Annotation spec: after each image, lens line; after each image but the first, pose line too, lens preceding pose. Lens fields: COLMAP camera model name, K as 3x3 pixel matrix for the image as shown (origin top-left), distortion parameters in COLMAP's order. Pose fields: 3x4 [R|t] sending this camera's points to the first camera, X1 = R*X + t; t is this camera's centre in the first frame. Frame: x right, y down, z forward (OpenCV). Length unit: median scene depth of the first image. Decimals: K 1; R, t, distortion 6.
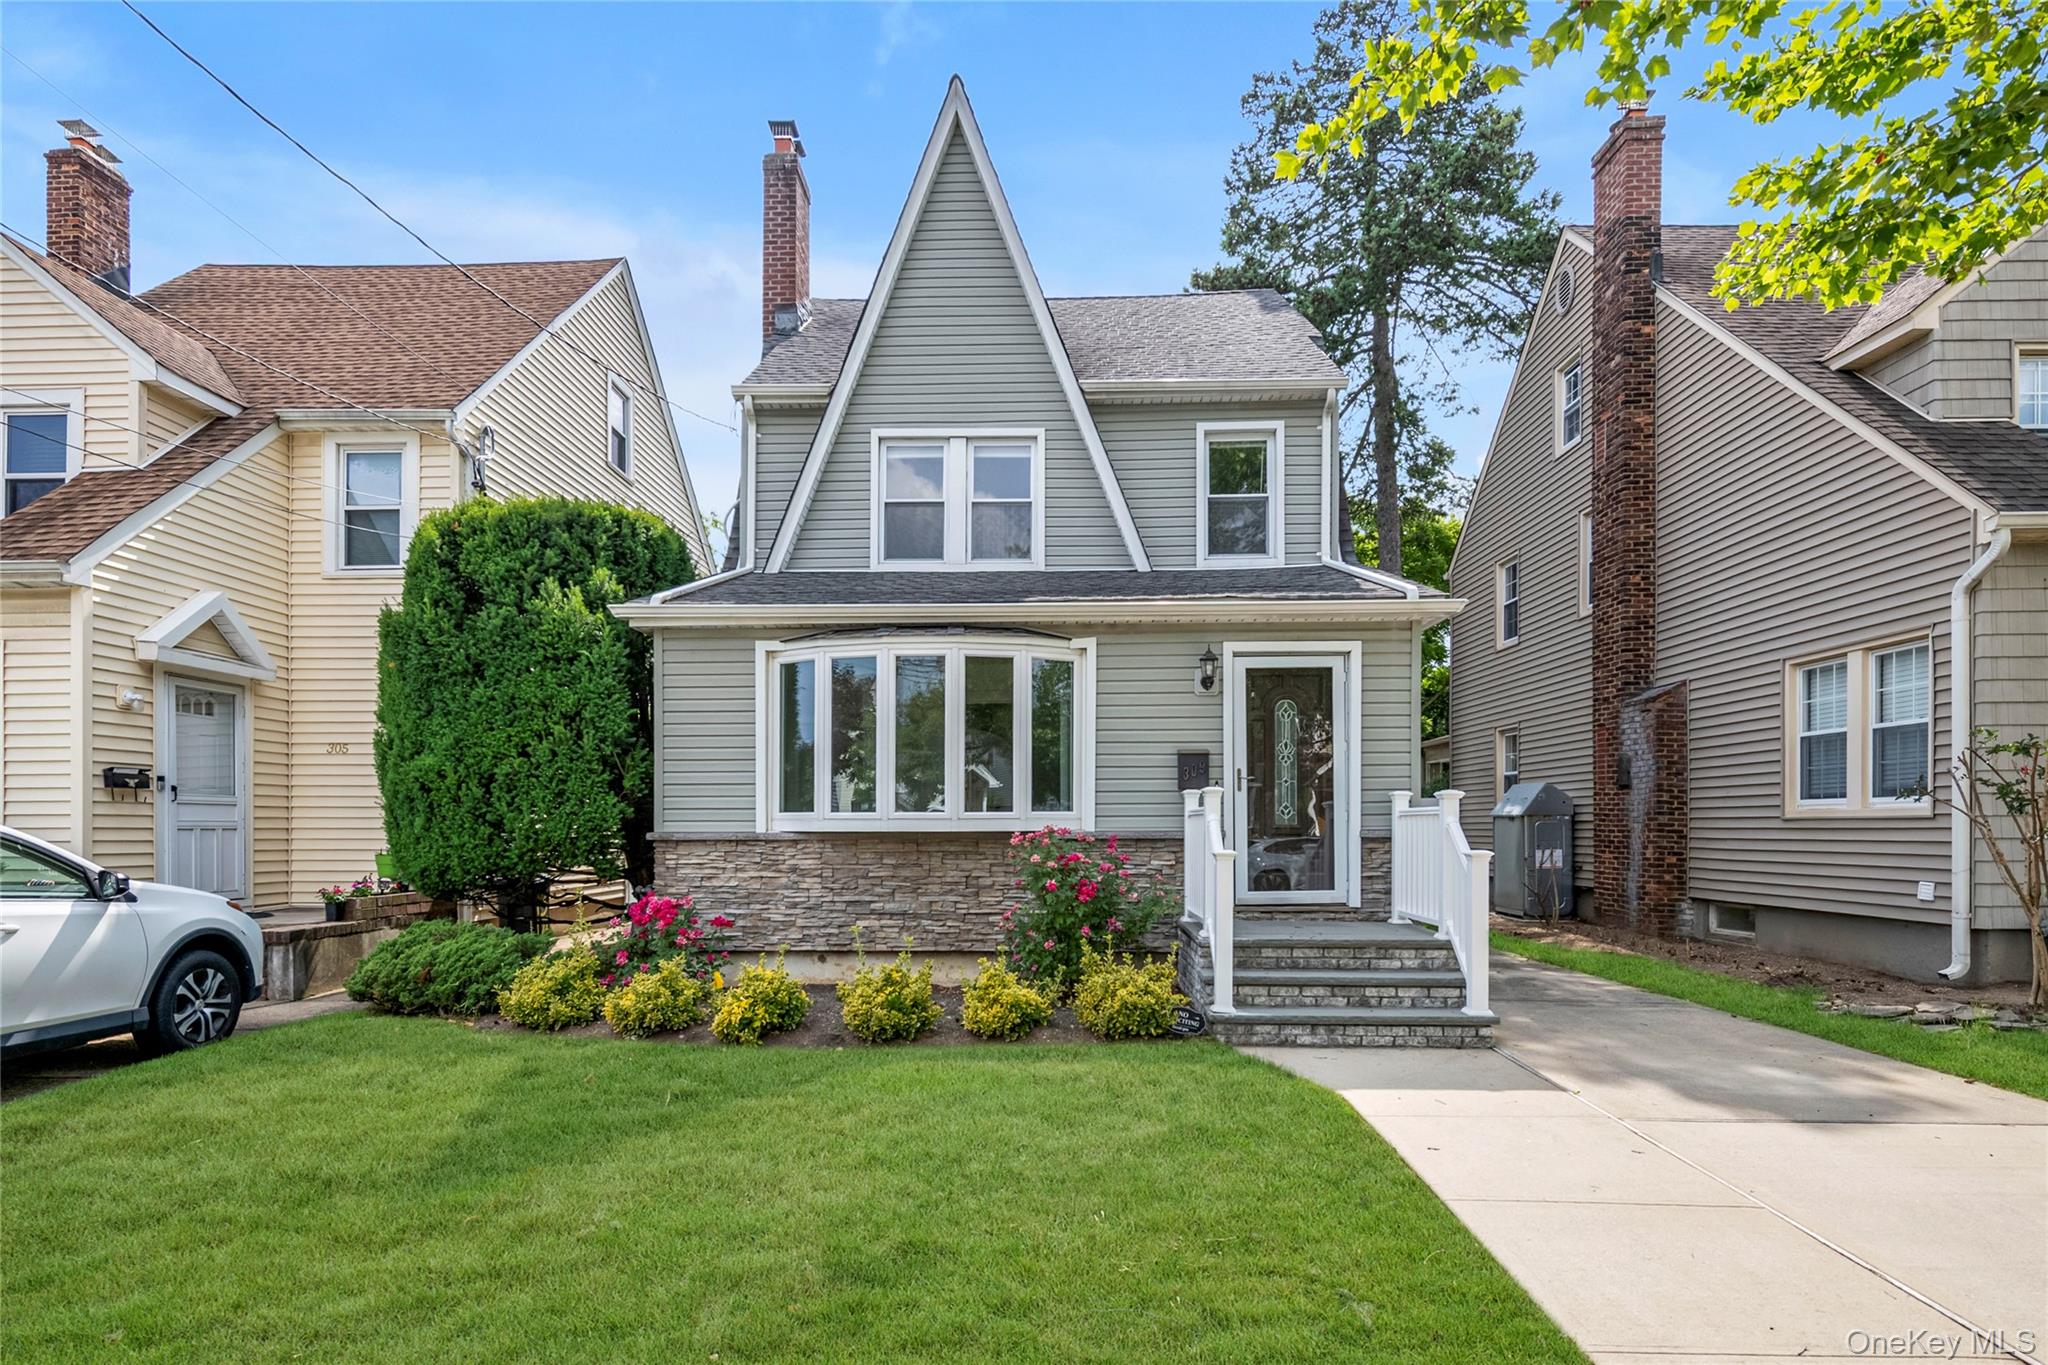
lens RADIAL K [[1032.3, 0, 1006.1], [0, 1032.3, 722.4], [0, 0, 1]] dist [-0.000950, -0.000608]
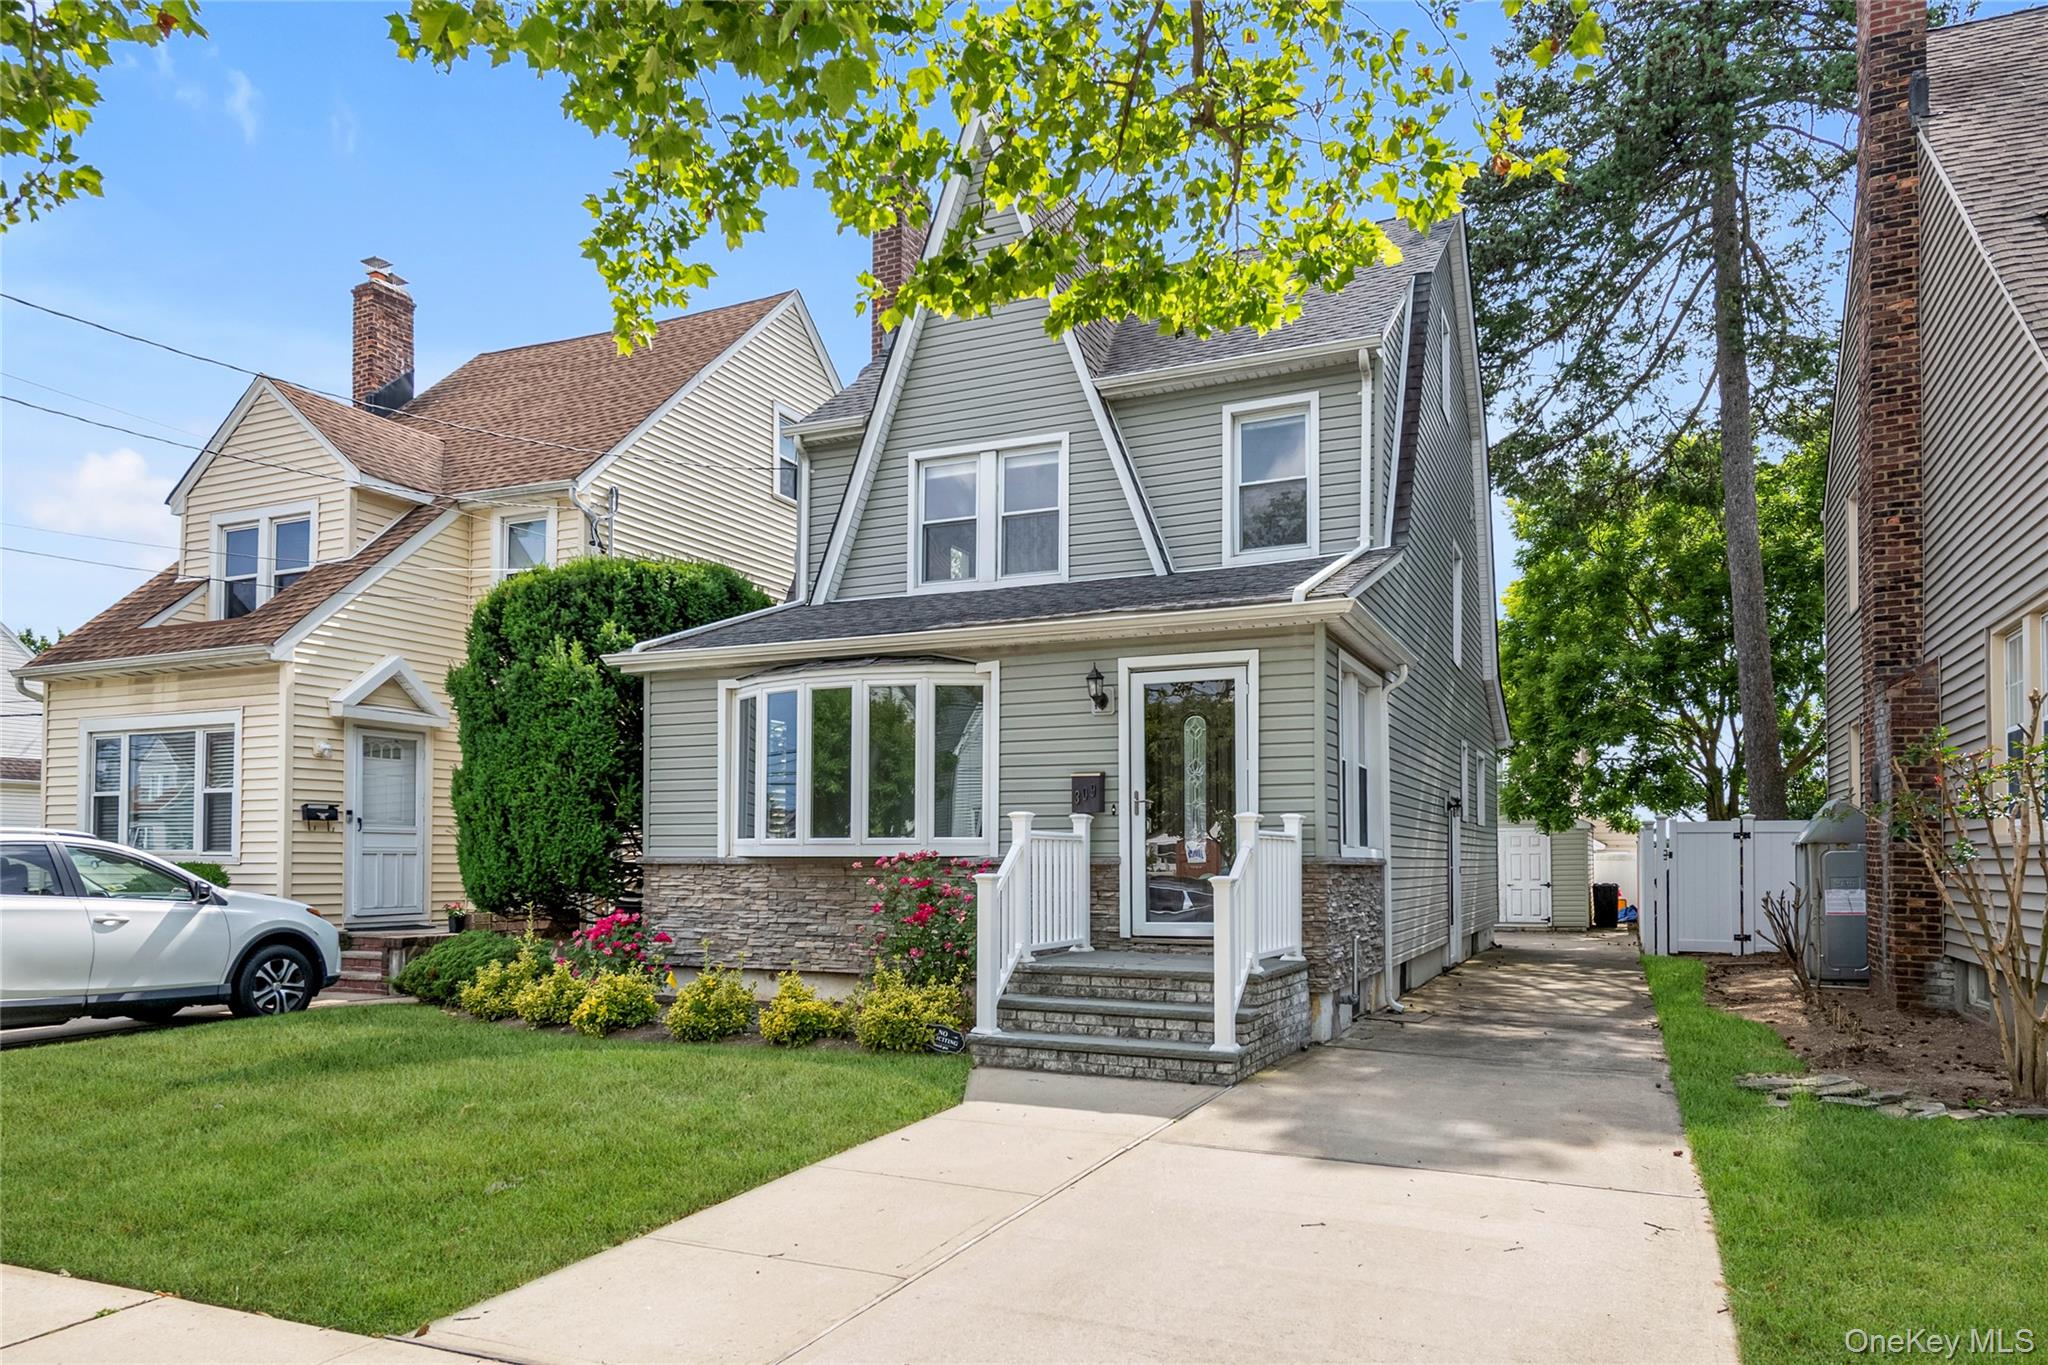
lens RADIAL K [[1281.4, 0, 1027.1], [0, 1281.4, 683.1], [0, 0, 1]] dist [0.007629, -0.000528]
pose [[0.925214, -0.047477, -0.376463, 0.573153], [0.033394, 0.998480, -0.043852, -0.005909], [0.377973, 0.028001, 0.925393, -0.126539]]
